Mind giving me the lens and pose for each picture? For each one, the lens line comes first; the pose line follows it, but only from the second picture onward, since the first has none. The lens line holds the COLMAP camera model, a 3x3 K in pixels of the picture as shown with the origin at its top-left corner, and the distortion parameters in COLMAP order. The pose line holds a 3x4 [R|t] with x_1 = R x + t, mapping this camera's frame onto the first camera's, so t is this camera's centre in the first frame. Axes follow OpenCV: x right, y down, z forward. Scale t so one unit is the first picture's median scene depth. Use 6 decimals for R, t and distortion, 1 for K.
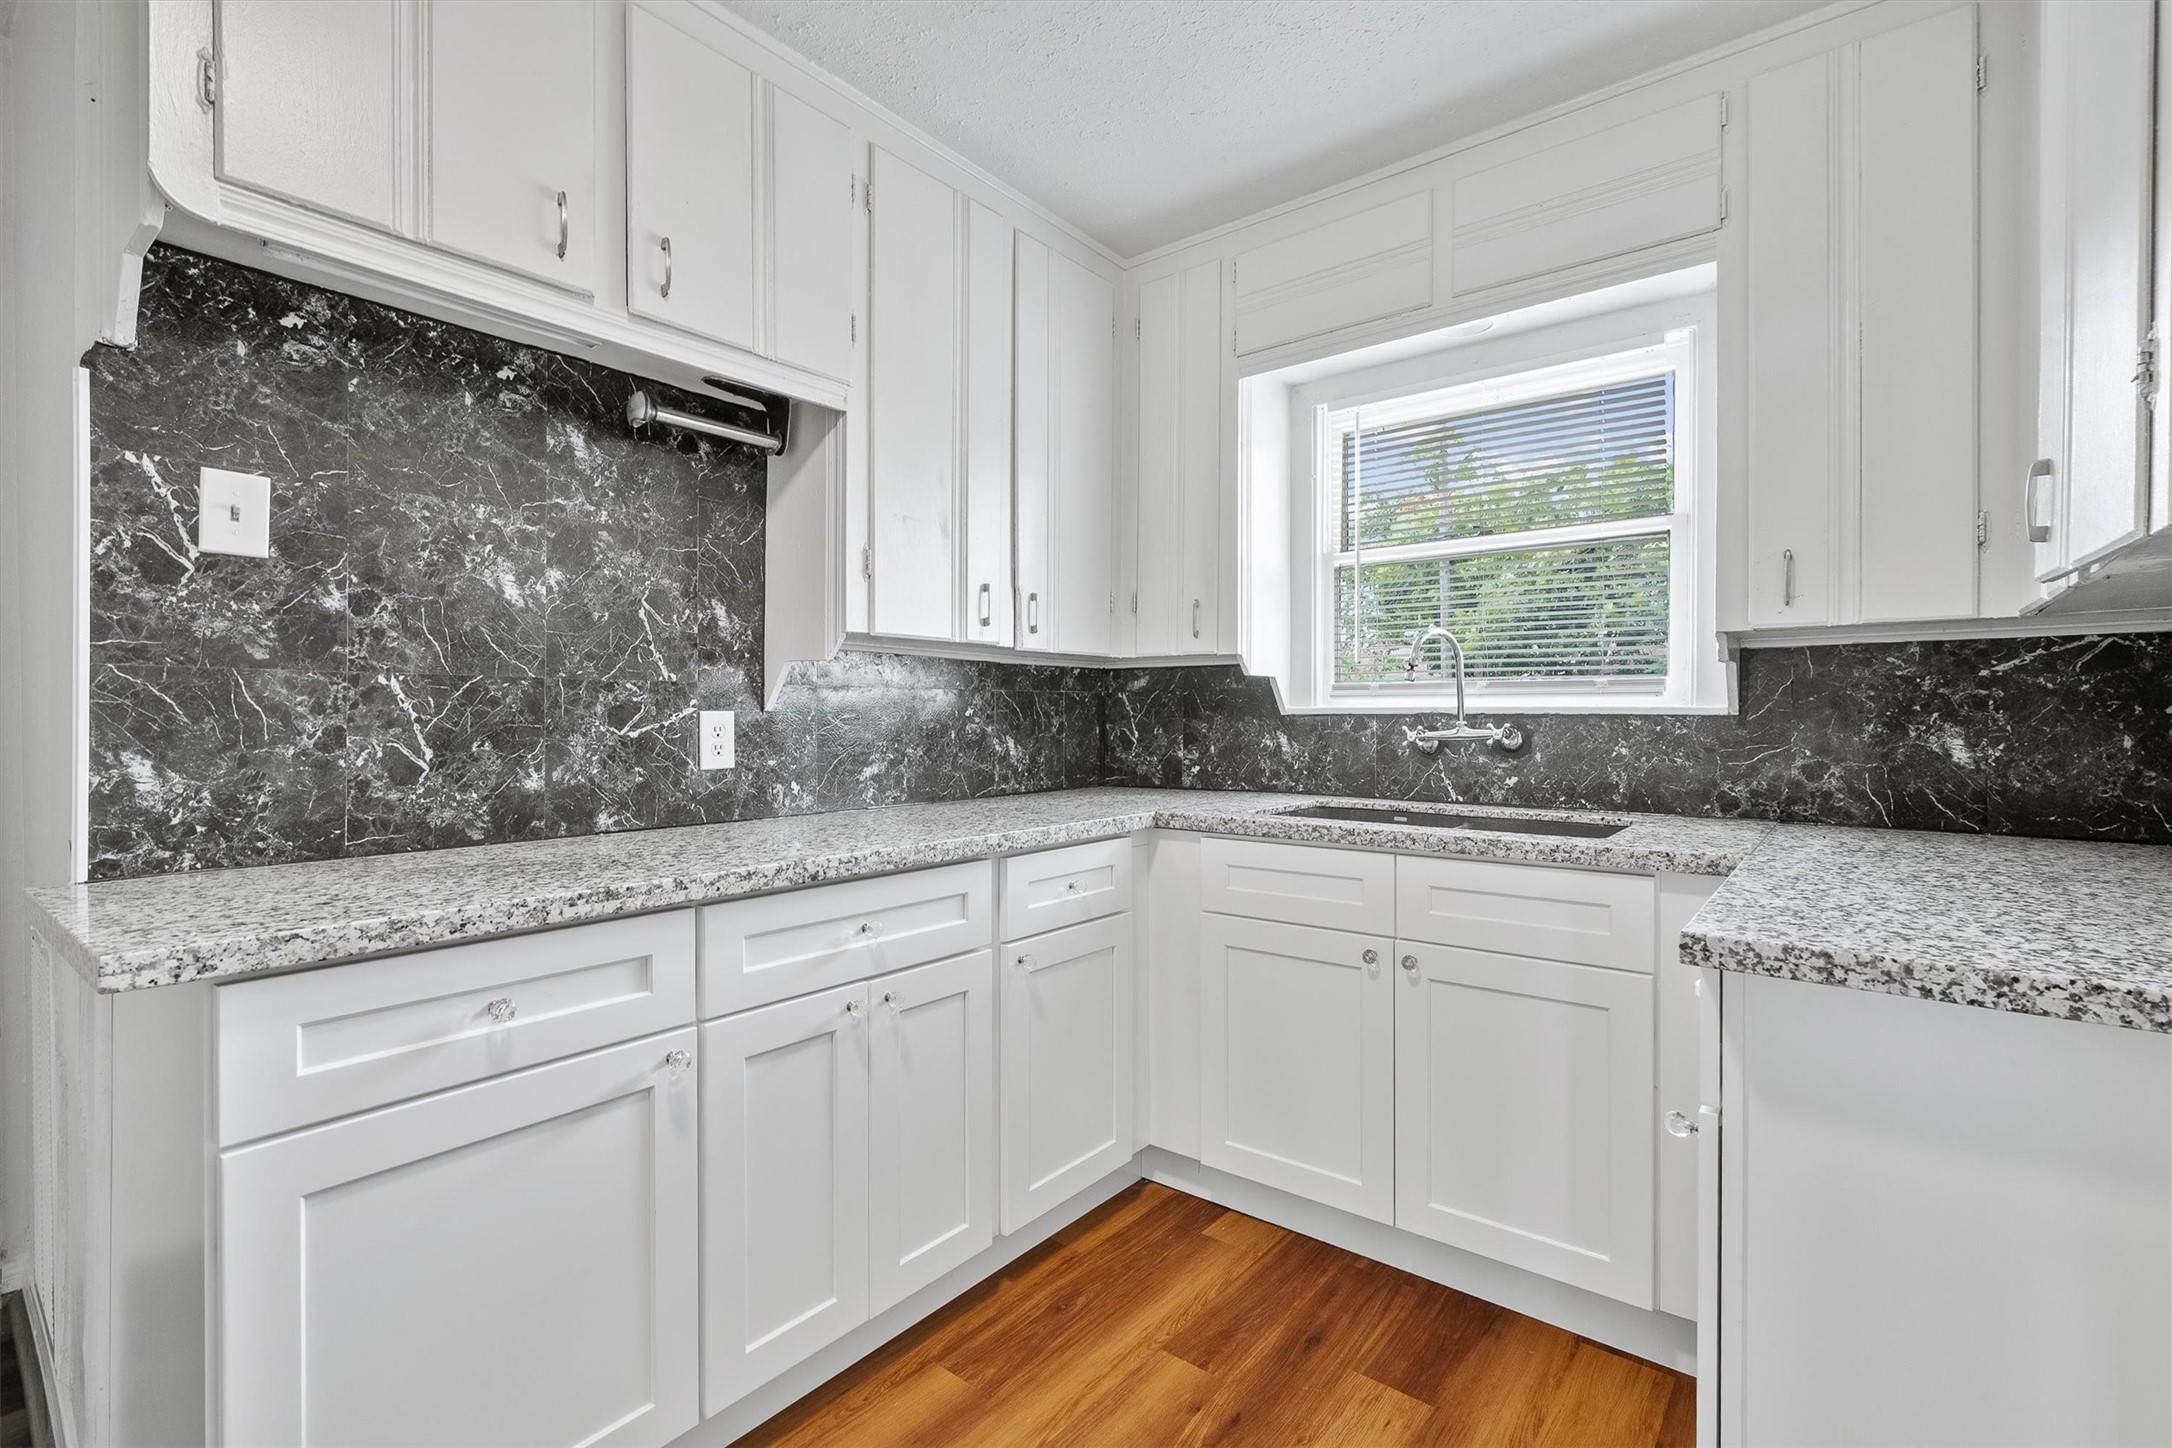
lens RADIAL K [[982.6, 0, 1093.7], [0, 982.6, 722.2], [0, 0, 1]] dist [-0.000894, 0.002136]
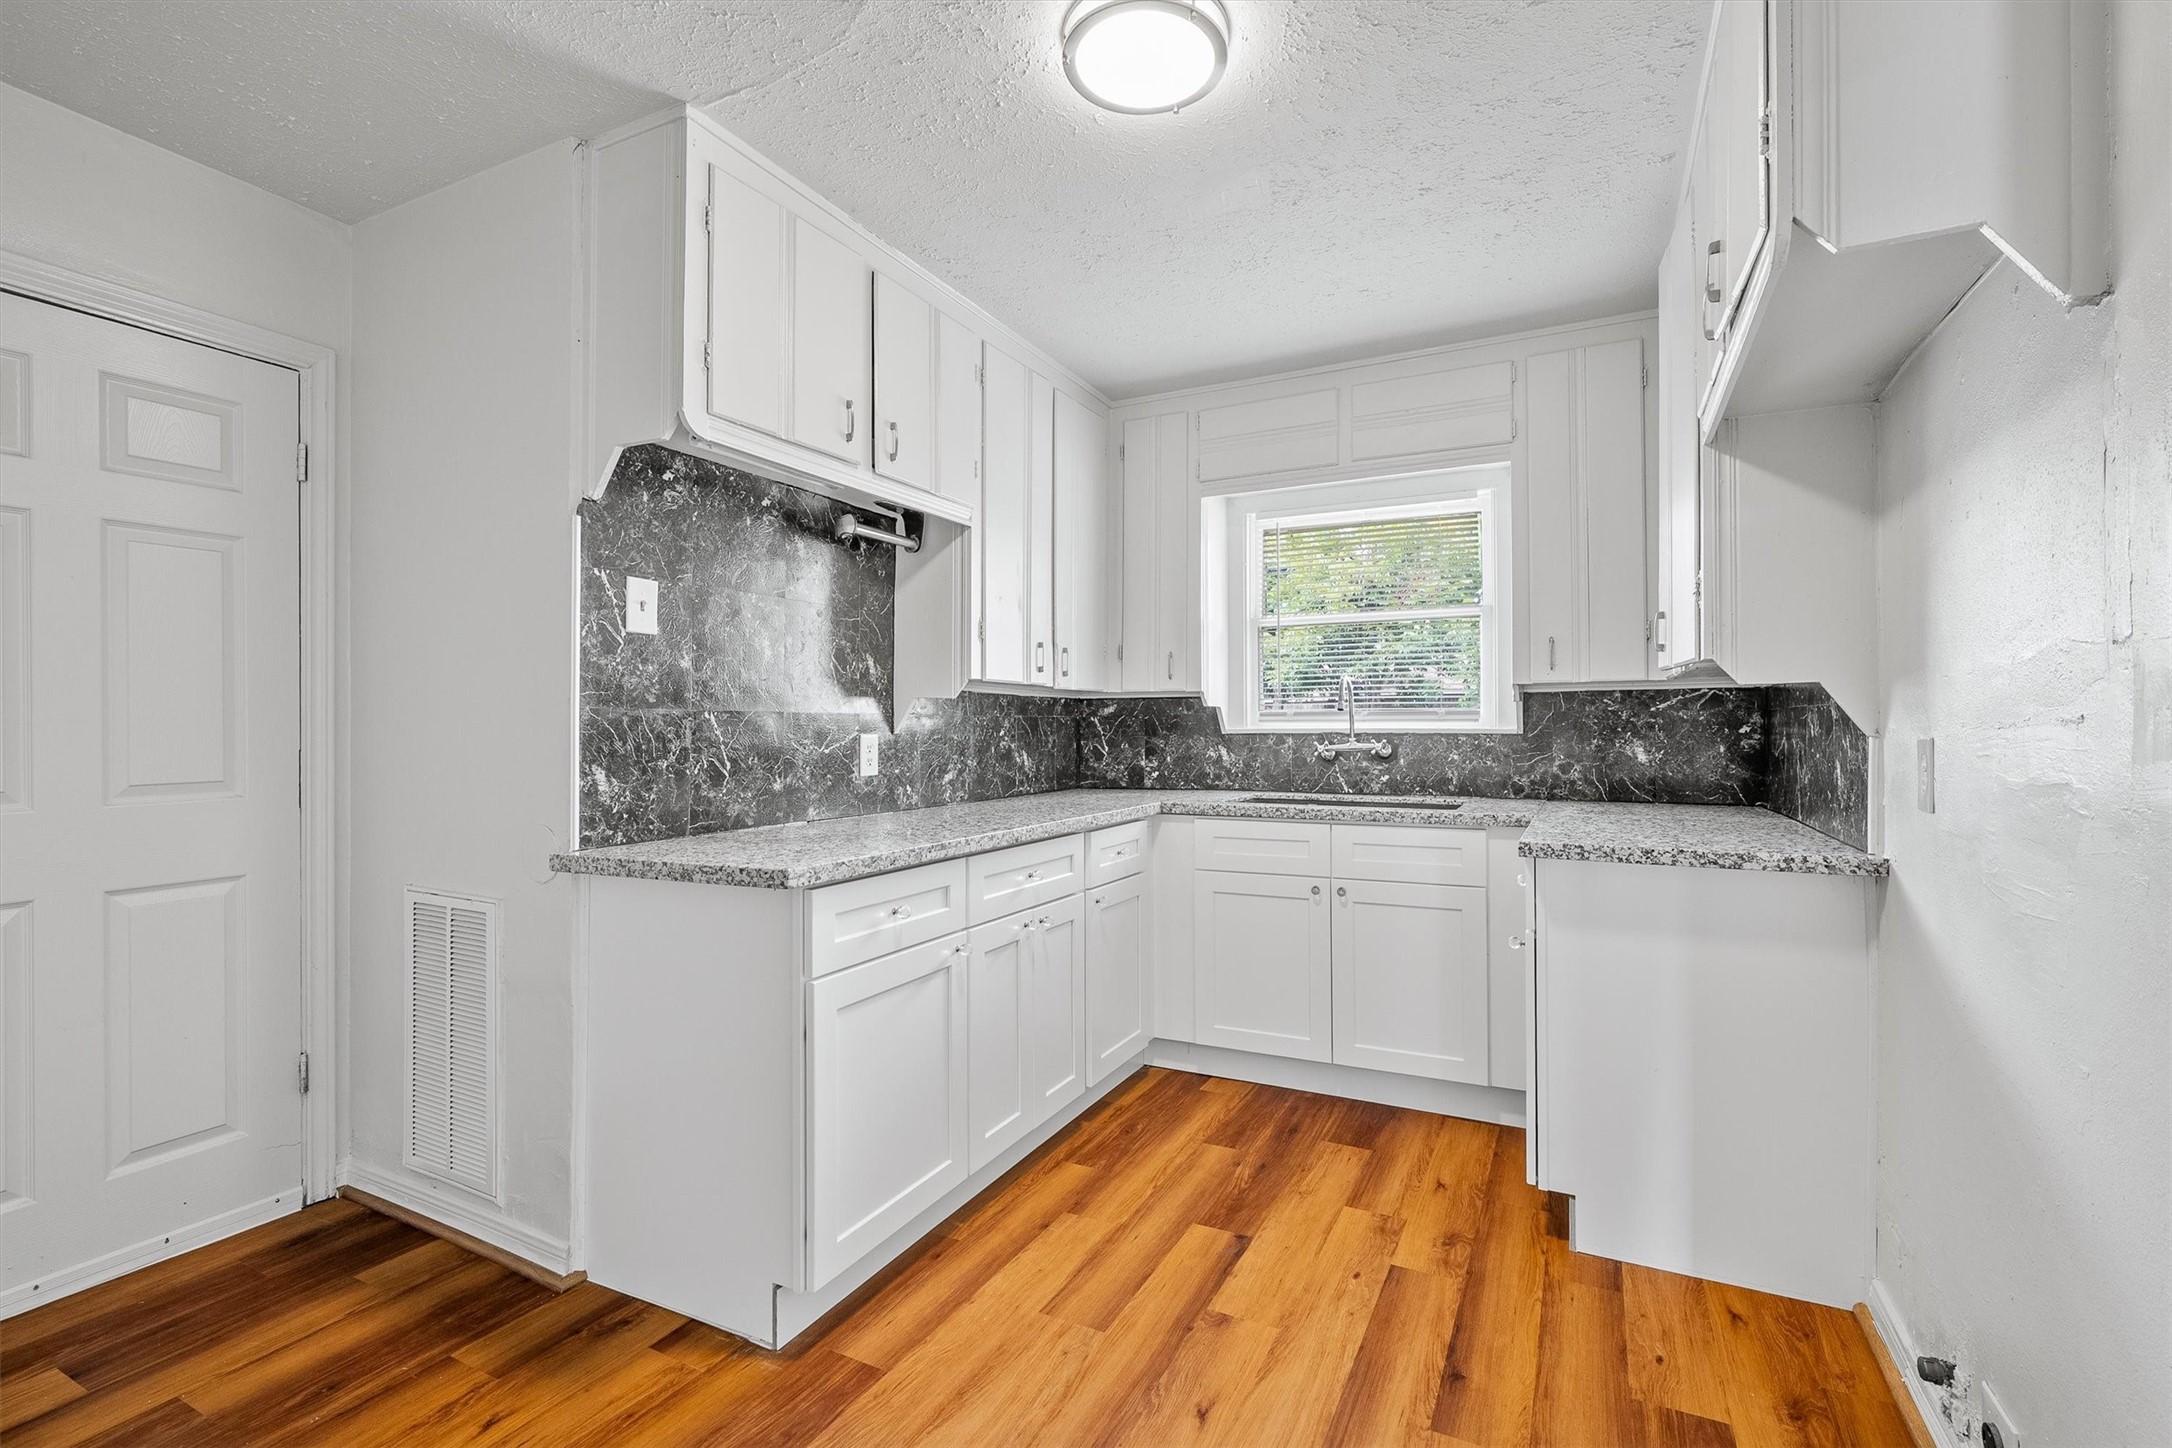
lens RADIAL K [[982.6, 0, 1097.1], [0, 982.6, 717.0], [0, 0, 1]] dist [-0.000894, 0.002136]
pose [[0.979324, -0.000740, 0.202299, -0.398708], [0.004615, 0.999815, -0.018685, -0.009158], [-0.202248, 0.019233, 0.979146, -0.491419]]
